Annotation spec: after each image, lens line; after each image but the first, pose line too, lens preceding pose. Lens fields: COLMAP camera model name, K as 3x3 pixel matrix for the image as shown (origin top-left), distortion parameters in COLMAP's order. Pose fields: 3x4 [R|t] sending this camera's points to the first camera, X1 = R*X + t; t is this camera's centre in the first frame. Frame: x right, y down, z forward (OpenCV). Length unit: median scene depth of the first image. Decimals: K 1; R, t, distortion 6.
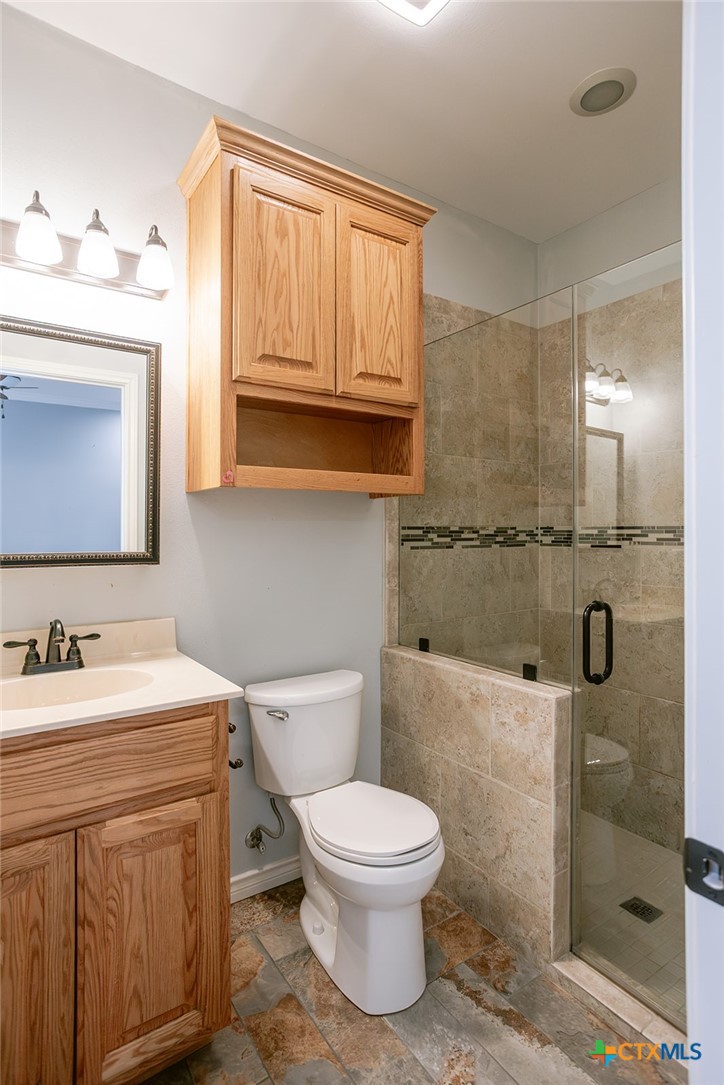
lens RADIAL K [[556.3, 0, 358.5], [0, 556.3, 535.7], [0, 0, 1]] dist [-0.005568, 0.000070]
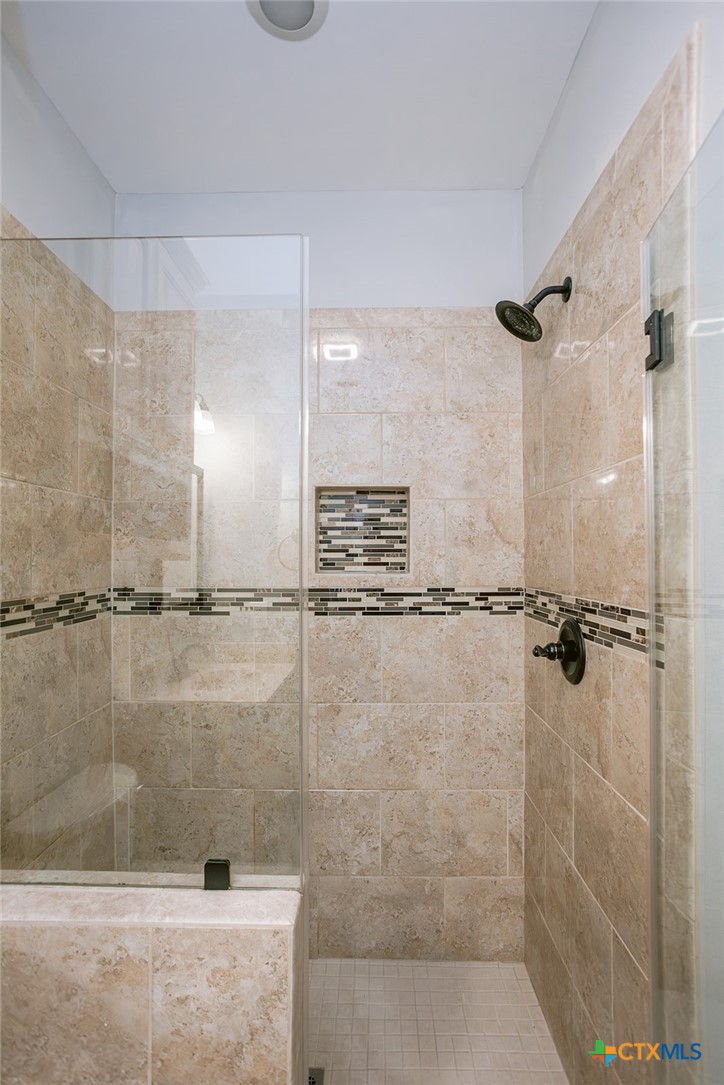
lens RADIAL K [[518.2, 0, 357.1], [0, 518.2, 556.0], [0, 0, 1]] dist [-0.012615, 0.008293]
pose [[0.591470, 0.004713, 0.806313, -0.027201], [0.004873, 0.999944, -0.009419, -0.055238], [-0.806312, 0.009500, 0.591414, 0.394825]]
